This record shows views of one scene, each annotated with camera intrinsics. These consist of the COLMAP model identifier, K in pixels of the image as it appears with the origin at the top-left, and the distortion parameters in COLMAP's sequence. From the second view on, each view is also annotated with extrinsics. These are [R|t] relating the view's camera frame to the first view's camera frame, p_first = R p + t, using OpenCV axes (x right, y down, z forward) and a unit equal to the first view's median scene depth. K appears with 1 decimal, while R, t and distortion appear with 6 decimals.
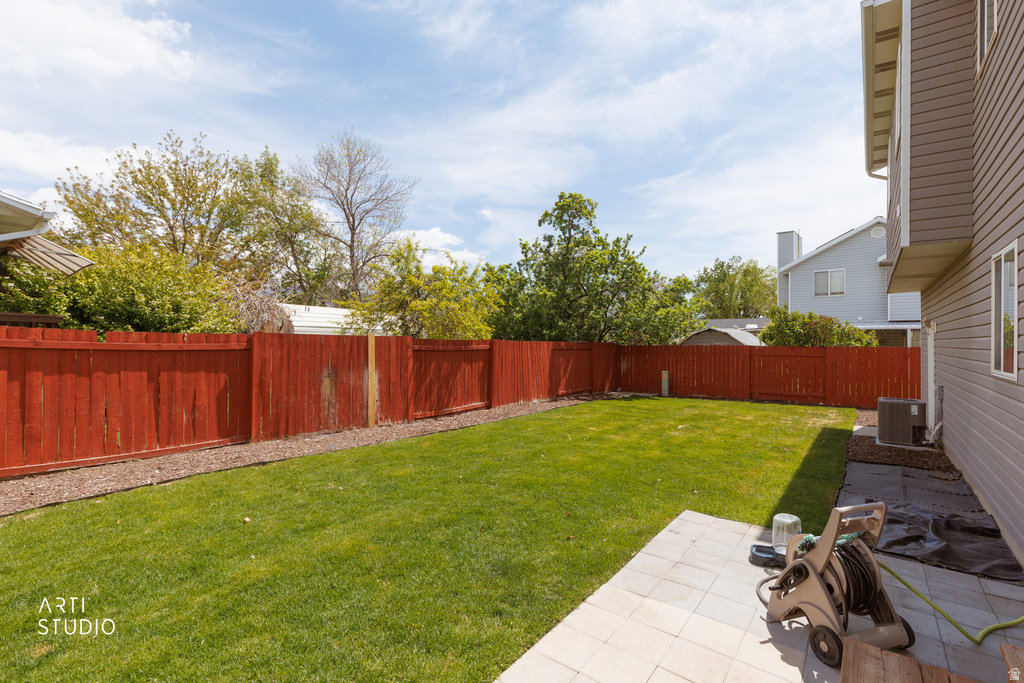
lens RADIAL K [[474.0, 0, 512.0], [0, 474.0, 341.5], [0, 0, 1]] dist [0.000062, -0.000005]
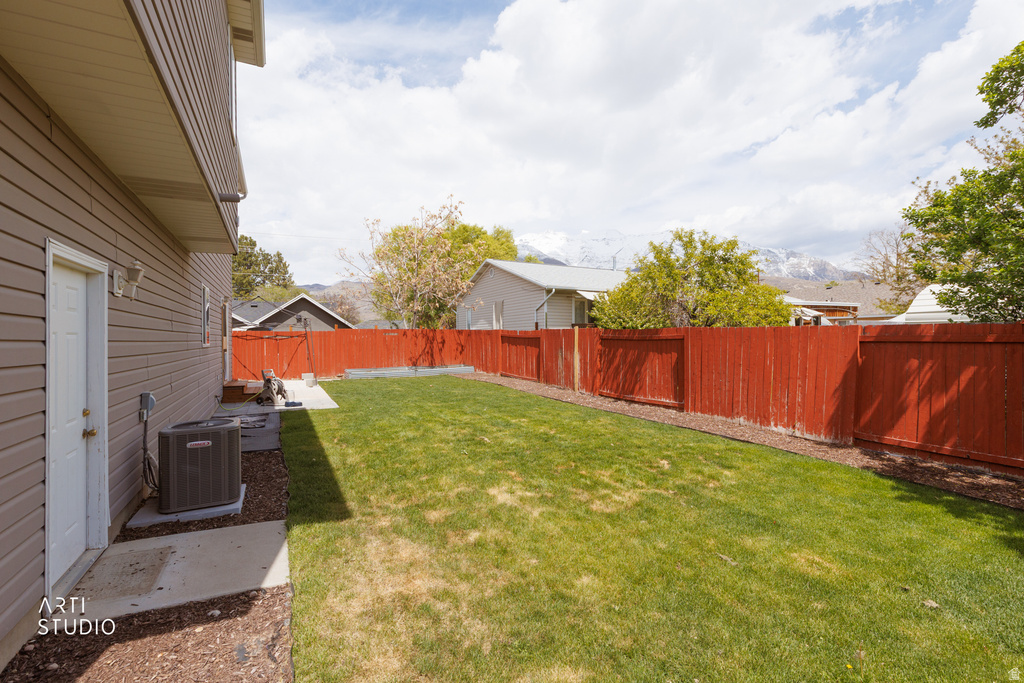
lens RADIAL K [[474.0, 0, 512.0], [0, 474.0, 341.5], [0, 0, 1]] dist [0.000062, -0.000005]
pose [[-0.445646, 0.000443, -0.895209, 0.901862], [0.001599, 0.999999, -0.000301, 0.022724], [0.895208, -0.001565, -0.445646, 1.212559]]
